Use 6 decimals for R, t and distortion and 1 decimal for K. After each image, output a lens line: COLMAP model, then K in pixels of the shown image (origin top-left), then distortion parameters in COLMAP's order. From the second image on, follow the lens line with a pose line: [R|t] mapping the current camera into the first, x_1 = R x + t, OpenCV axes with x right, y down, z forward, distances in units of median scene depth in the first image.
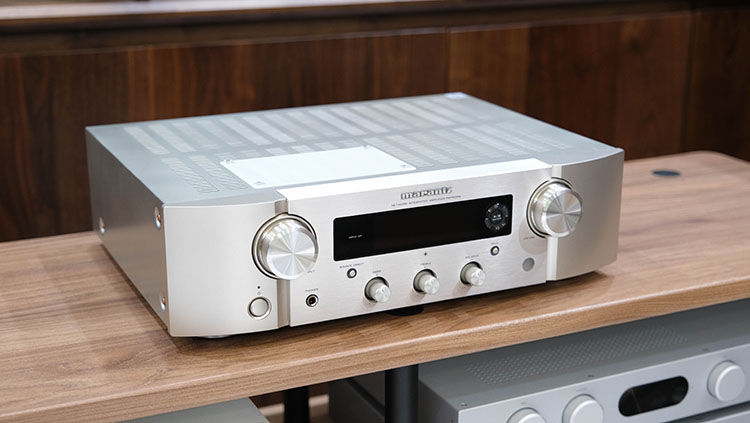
lens RADIAL K [[1133.6, 0, 375.0], [0, 1133.6, 211.5], [0, 0, 1]] dist [-0.015323, -0.014552]
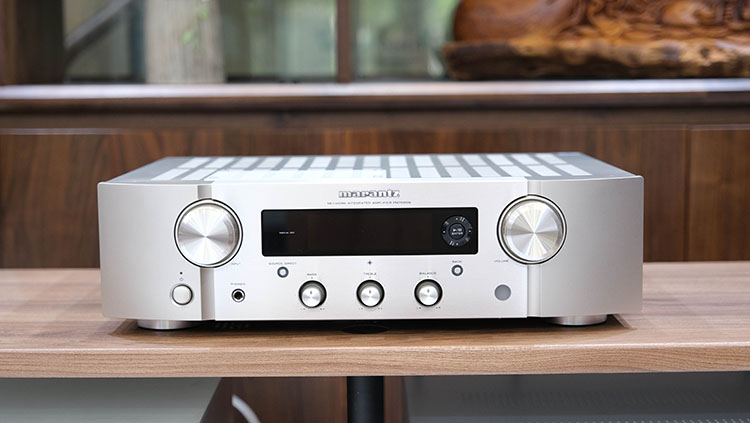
lens RADIAL K [[1273.5, 0, 375.0], [0, 1273.5, 211.5], [0, 0, 1]] dist [-0.017306, -0.030925]
pose [[0.898435, 0.031502, -0.437975, 0.511517], [-0.114518, 0.979716, -0.164448, 0.170154], [0.423910, 0.197902, 0.883818, 0.077650]]
